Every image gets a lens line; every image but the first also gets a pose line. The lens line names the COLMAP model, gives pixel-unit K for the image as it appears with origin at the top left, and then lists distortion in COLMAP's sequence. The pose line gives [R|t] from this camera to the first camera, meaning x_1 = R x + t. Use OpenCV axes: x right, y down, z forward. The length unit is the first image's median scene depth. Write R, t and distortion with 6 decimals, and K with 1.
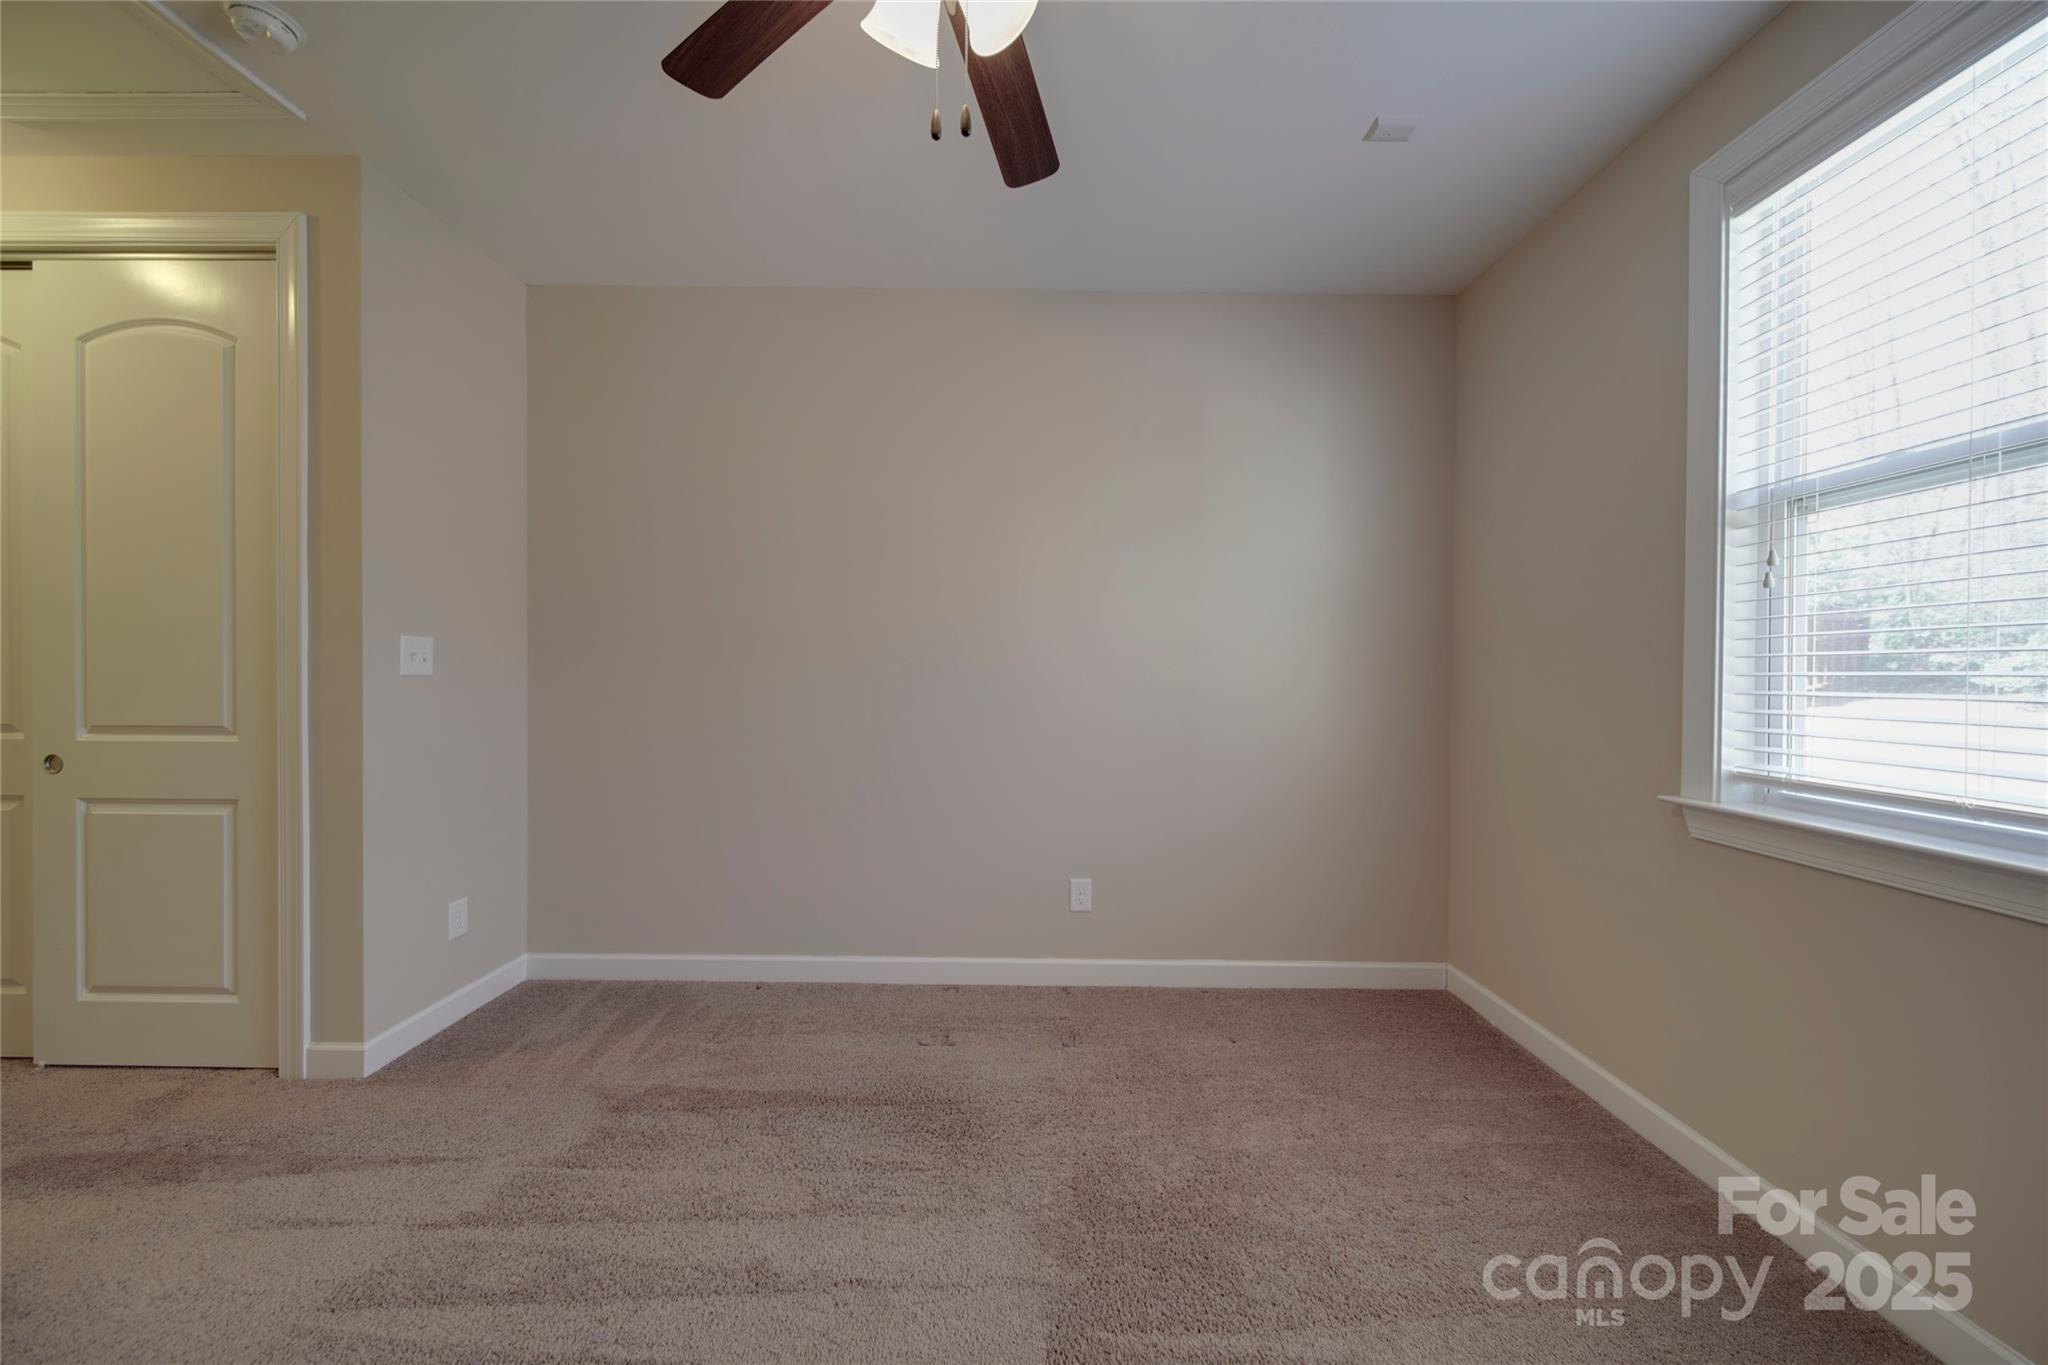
lens RADIAL K [[725.4, 0, 1026.9], [0, 725.4, 682.4], [0, 0, 1]] dist [0.000500, -0.001100]
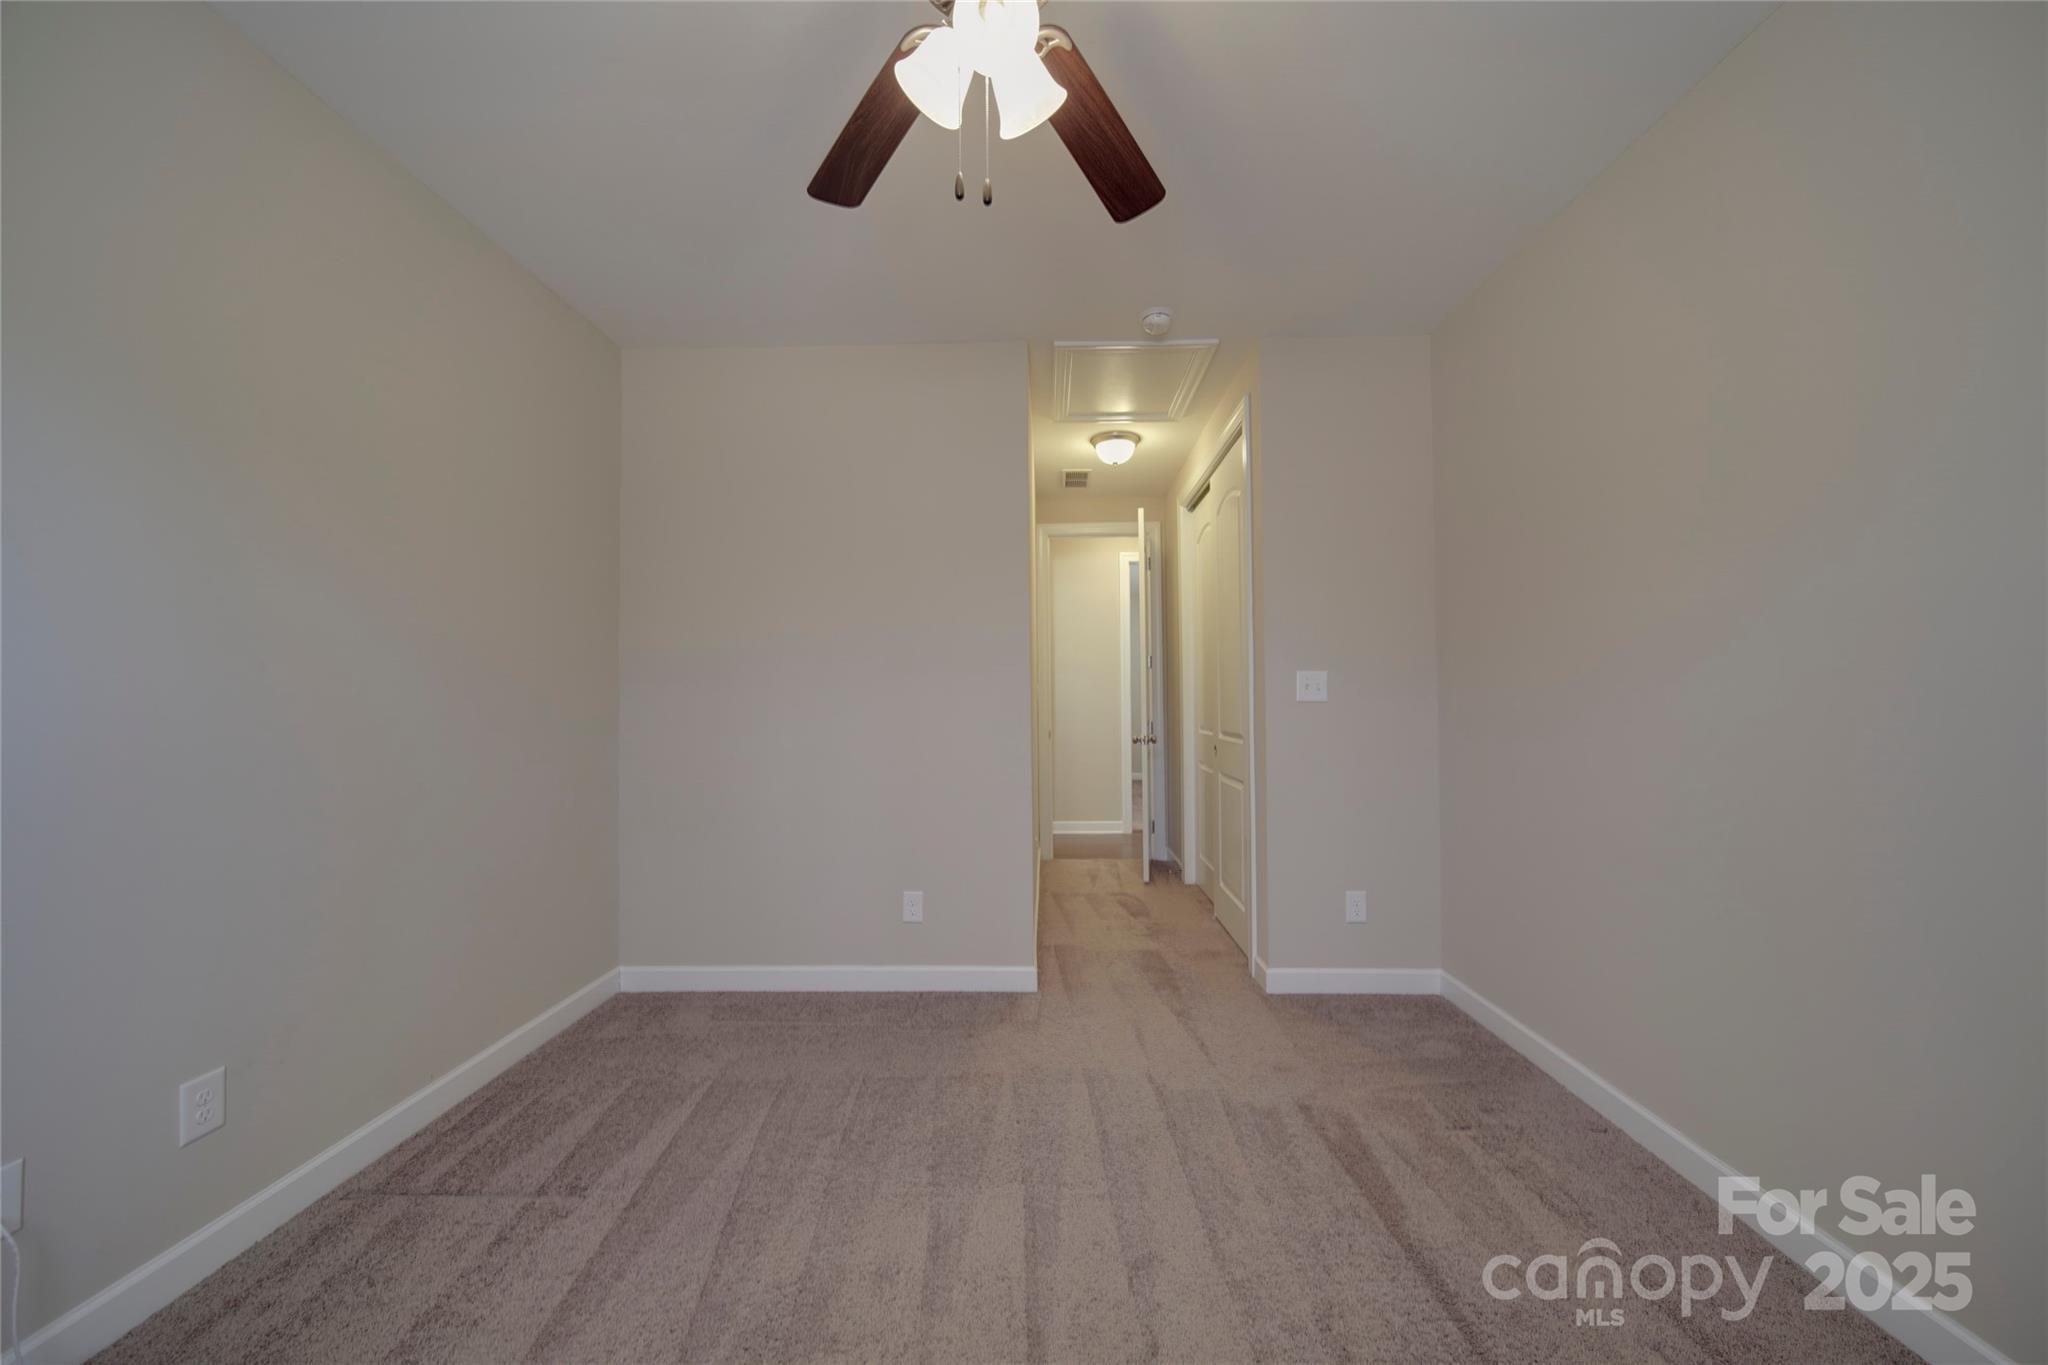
lens RADIAL K [[725.4, 0, 1026.9], [0, 725.4, 682.4], [0, 0, 1]] dist [0.000500, -0.001100]
pose [[-0.034016, -0.035646, -0.998785, 0.548796], [-0.002997, 0.999363, -0.035565, 0.005256], [0.999417, 0.001784, -0.034101, 0.646600]]
